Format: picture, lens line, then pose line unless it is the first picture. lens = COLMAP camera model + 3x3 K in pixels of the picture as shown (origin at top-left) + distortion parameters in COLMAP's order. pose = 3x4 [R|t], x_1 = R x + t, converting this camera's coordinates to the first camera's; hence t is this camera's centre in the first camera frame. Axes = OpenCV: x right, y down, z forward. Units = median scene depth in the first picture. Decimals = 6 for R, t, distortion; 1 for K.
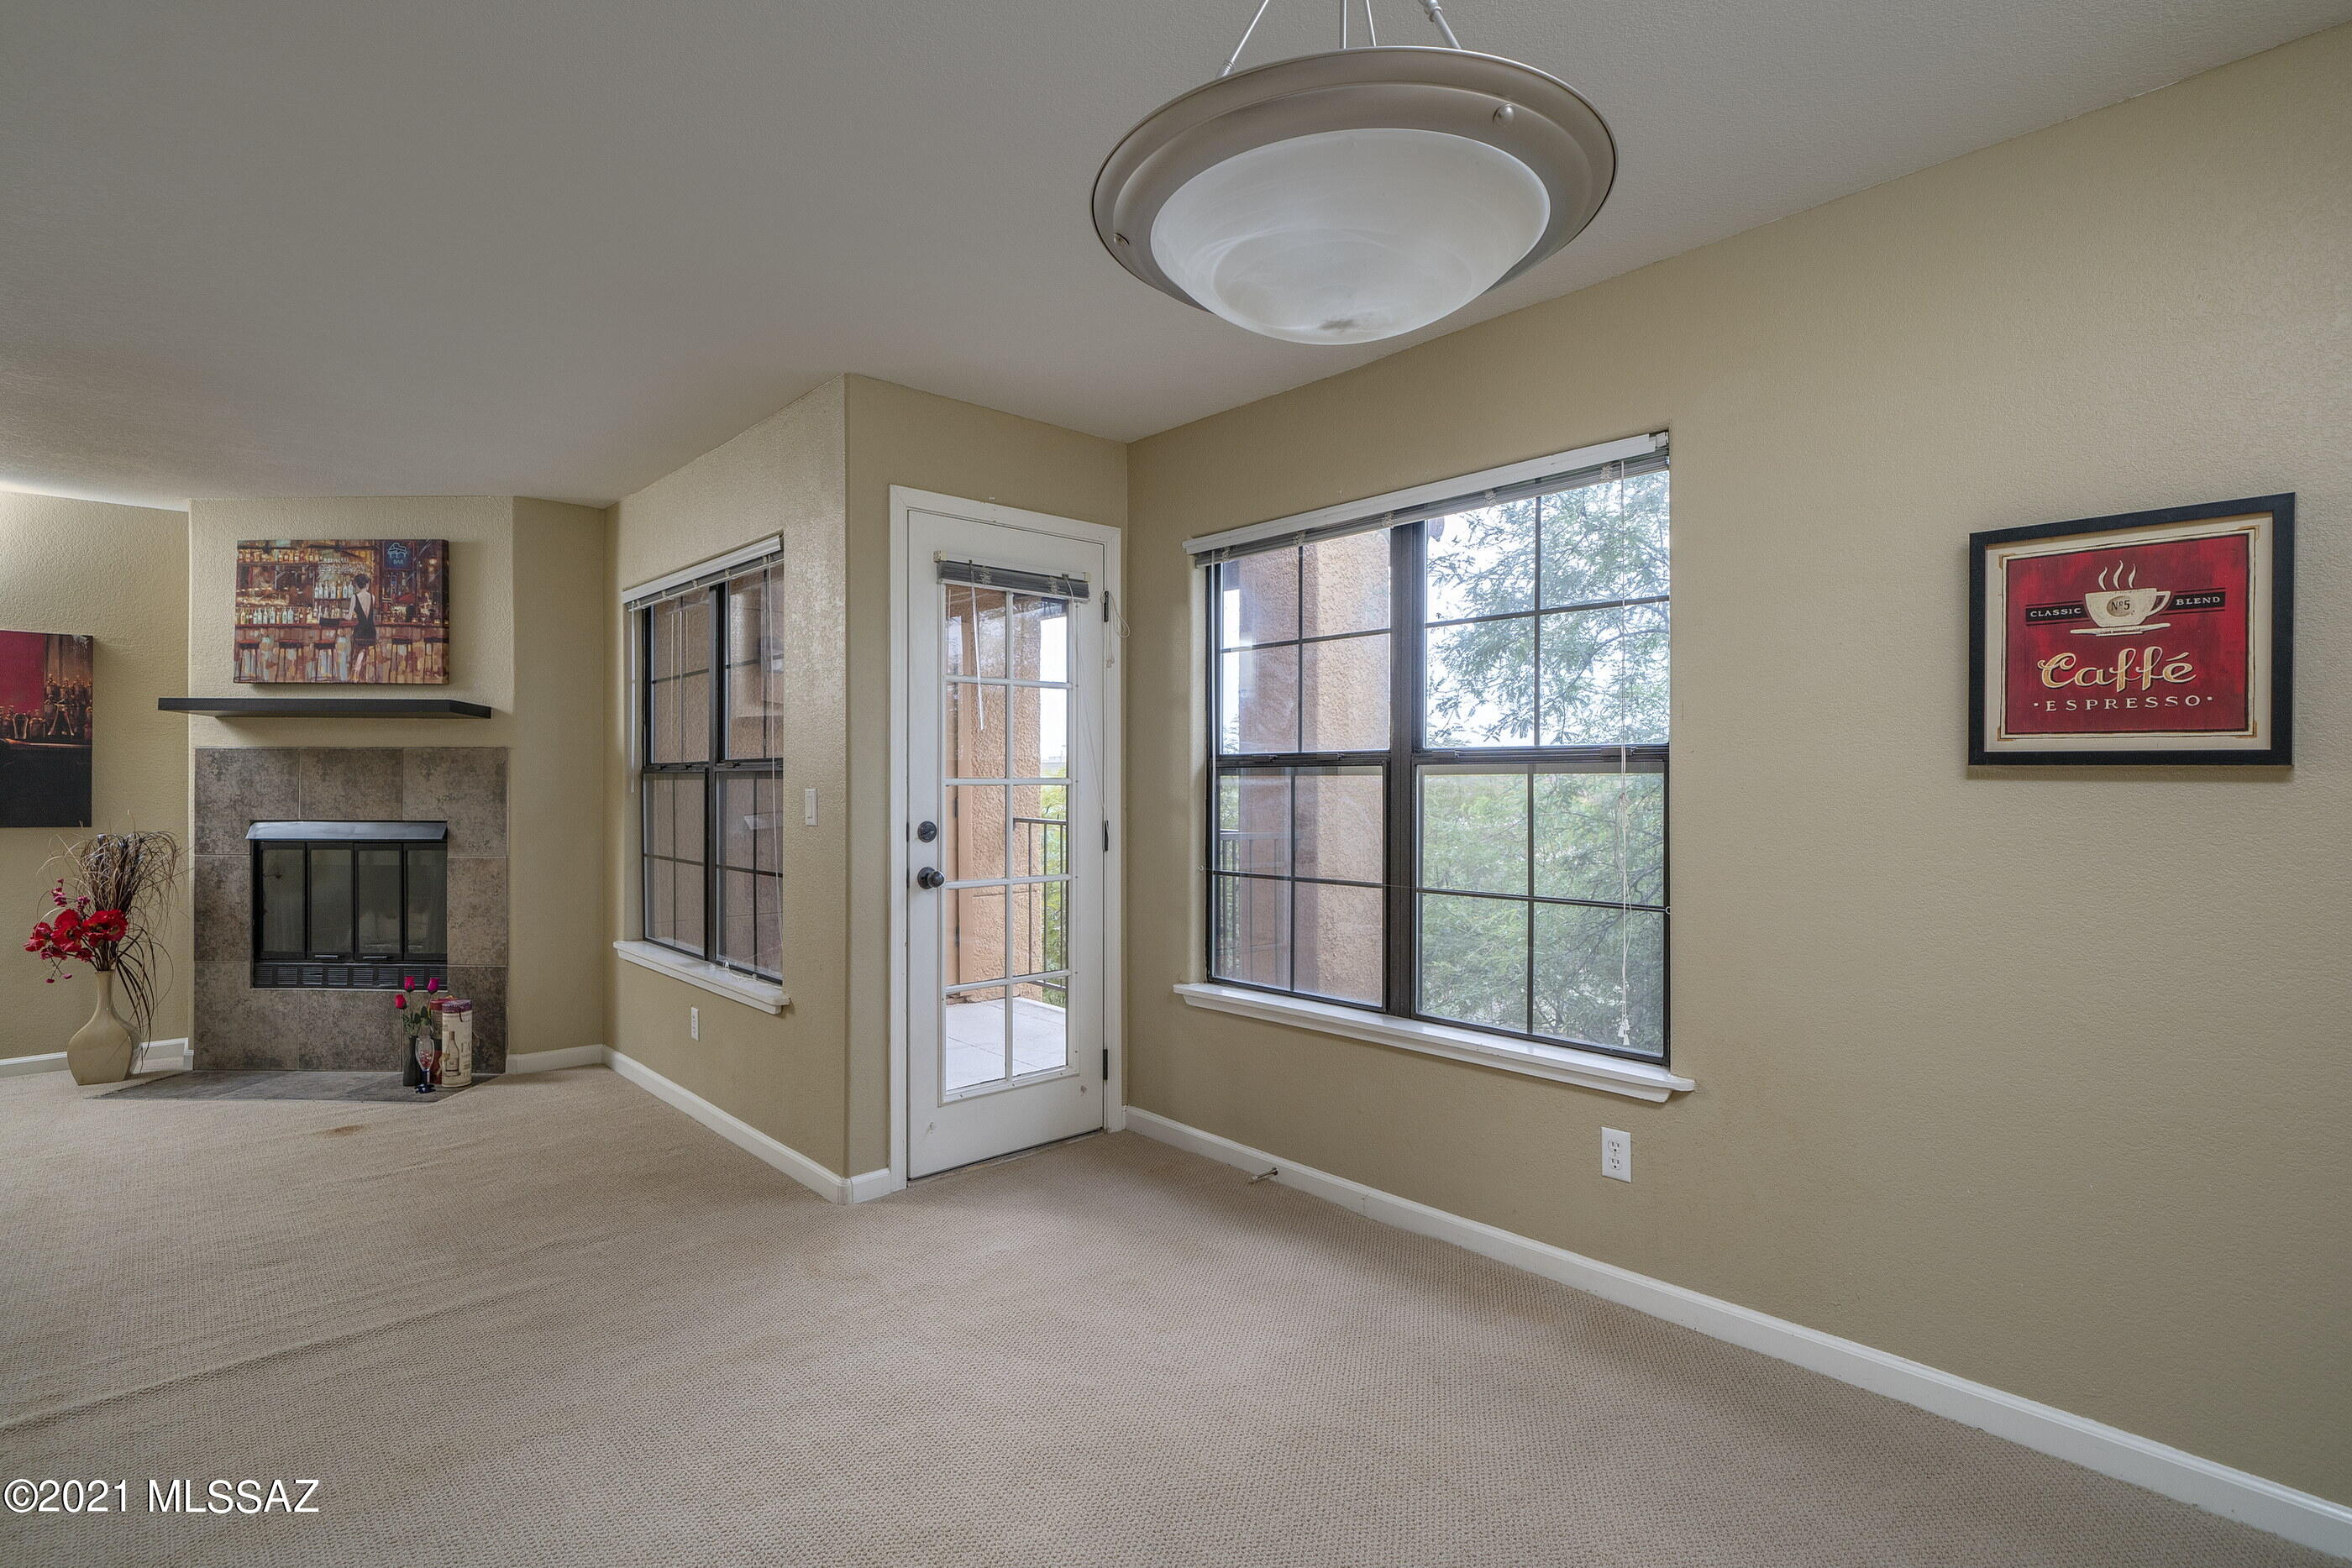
lens RADIAL K [[1112.0, 0, 1195.8], [0, 1112.0, 774.2], [0, 0, 1]] dist [0.034712, -0.003830]
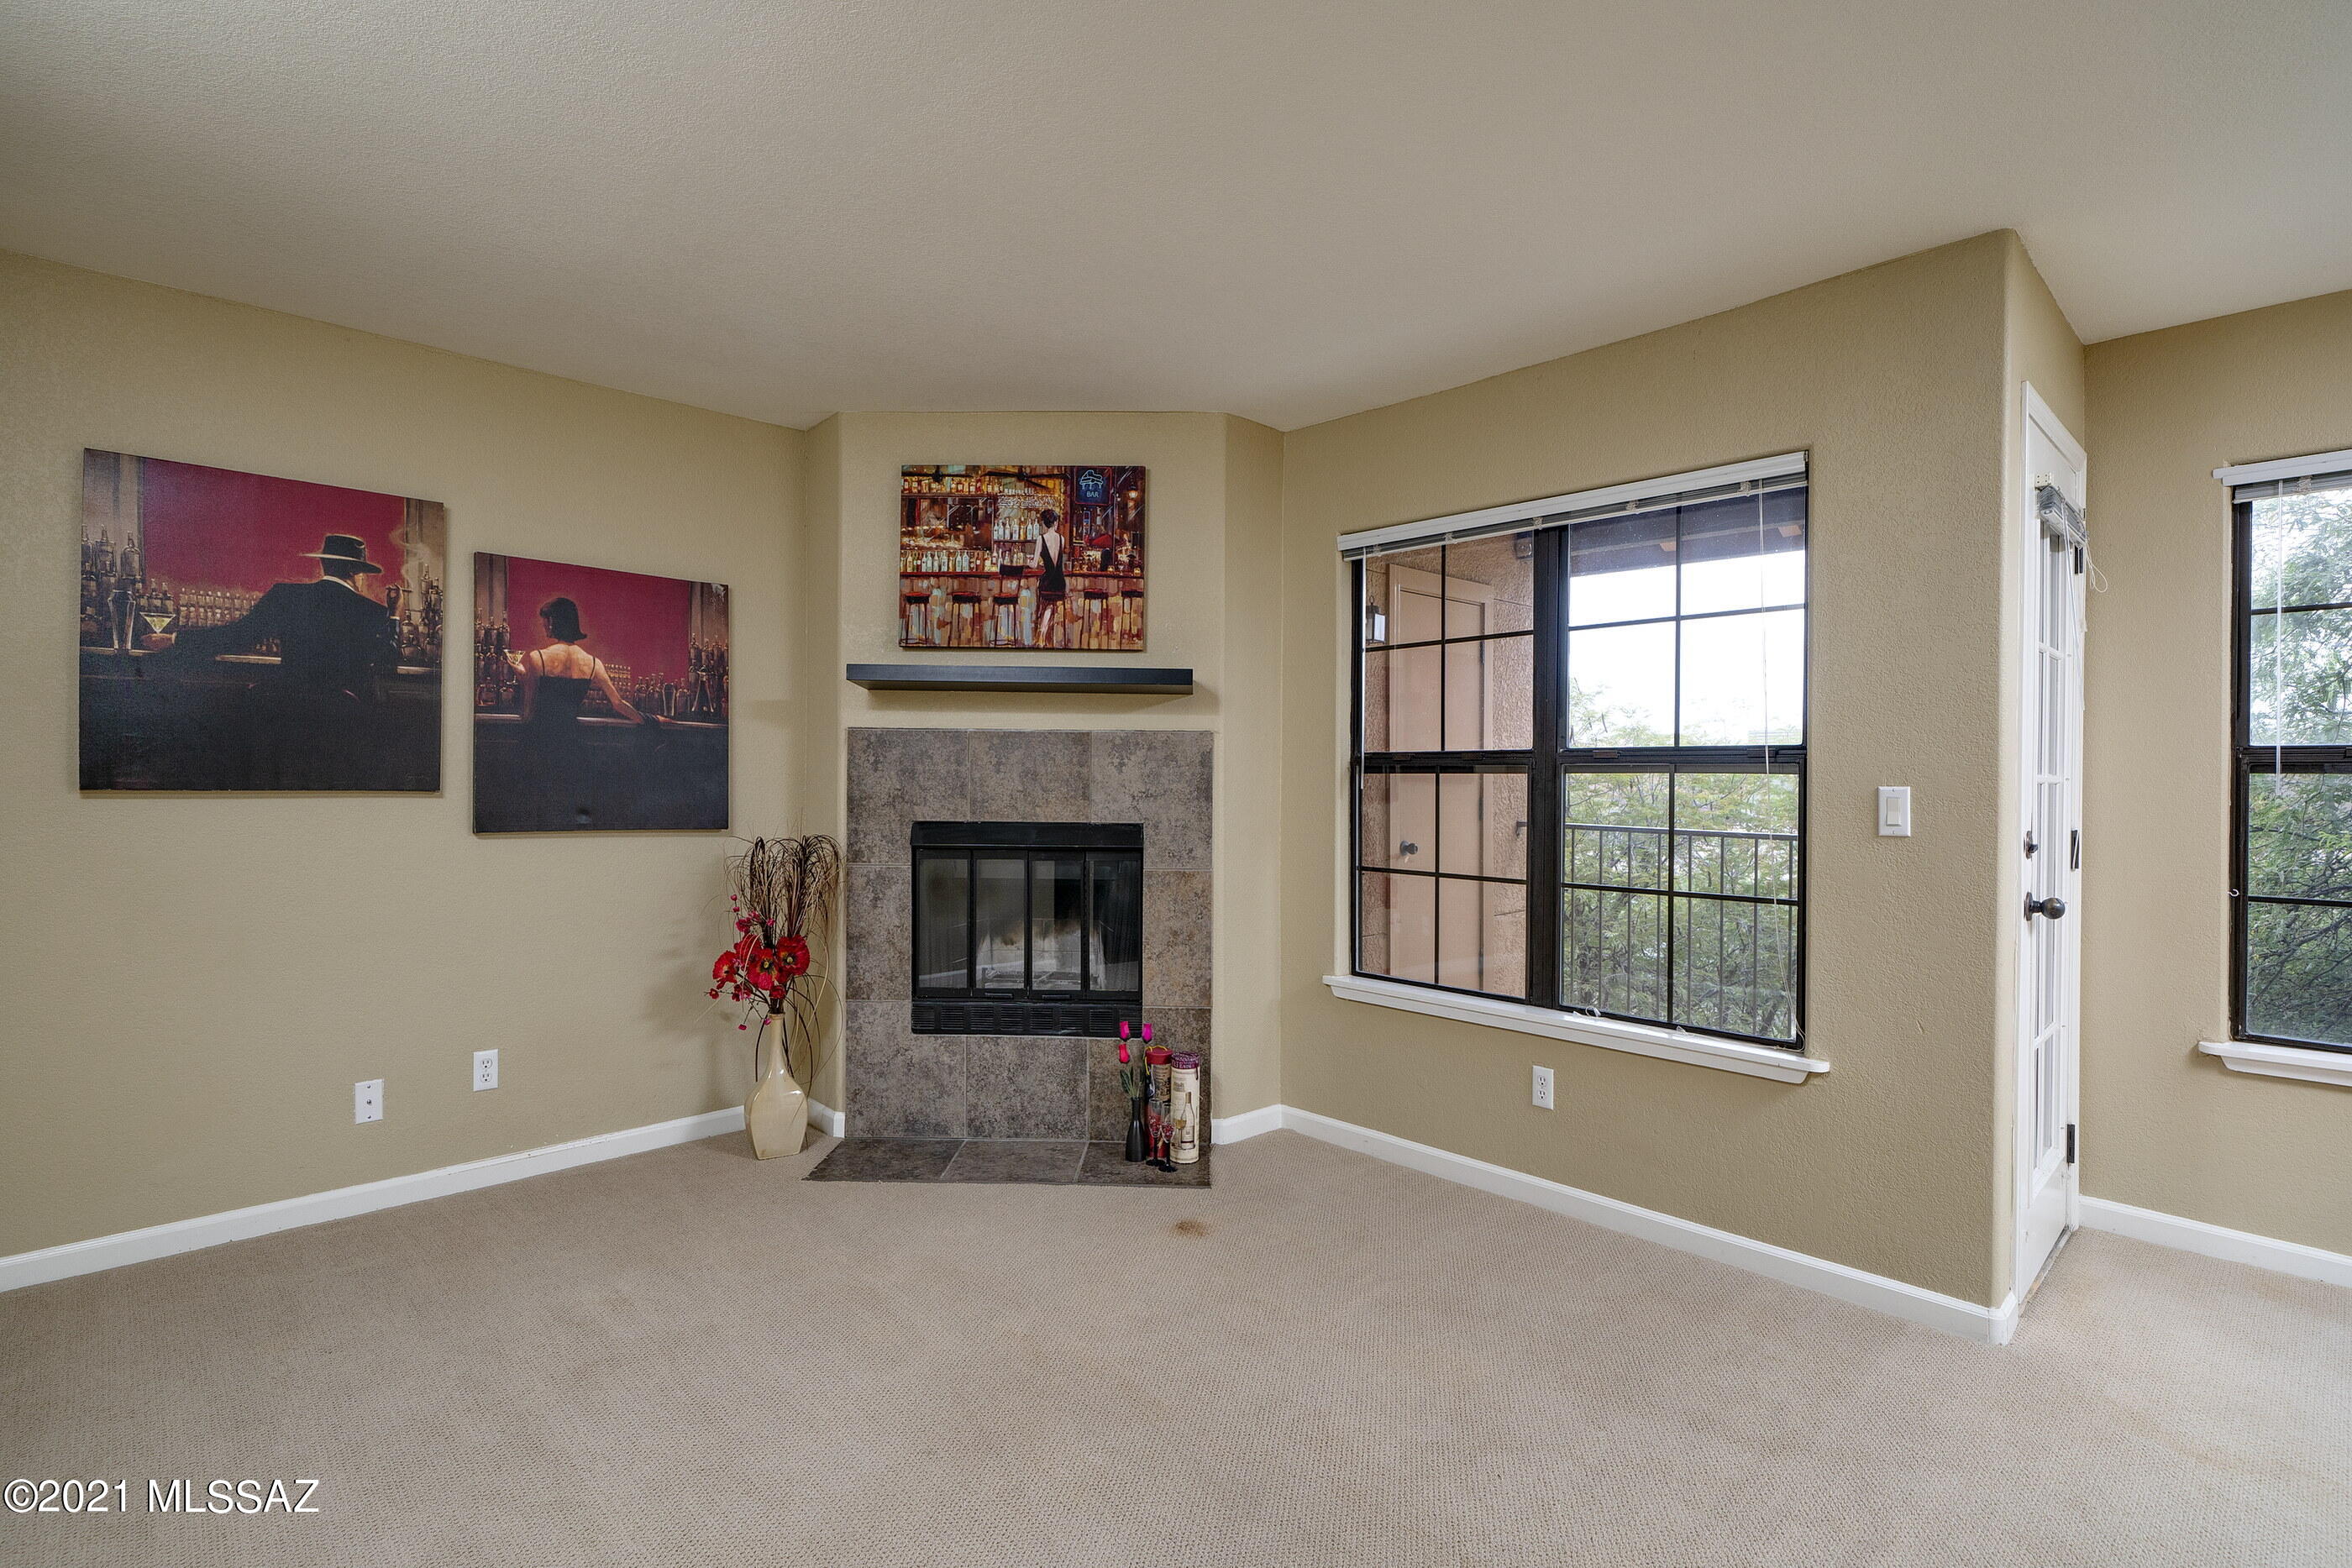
lens RADIAL K [[949.5, 0, 1039.0], [0, 949.5, 776.7], [0, 0, 1]] dist [-0.009288, -0.001058]
pose [[0.999536, 0.006413, 0.029781, -0.762655], [-0.006625, 0.999953, 0.007028, 0.004182], [-0.029735, -0.007222, 0.999532, 0.341147]]
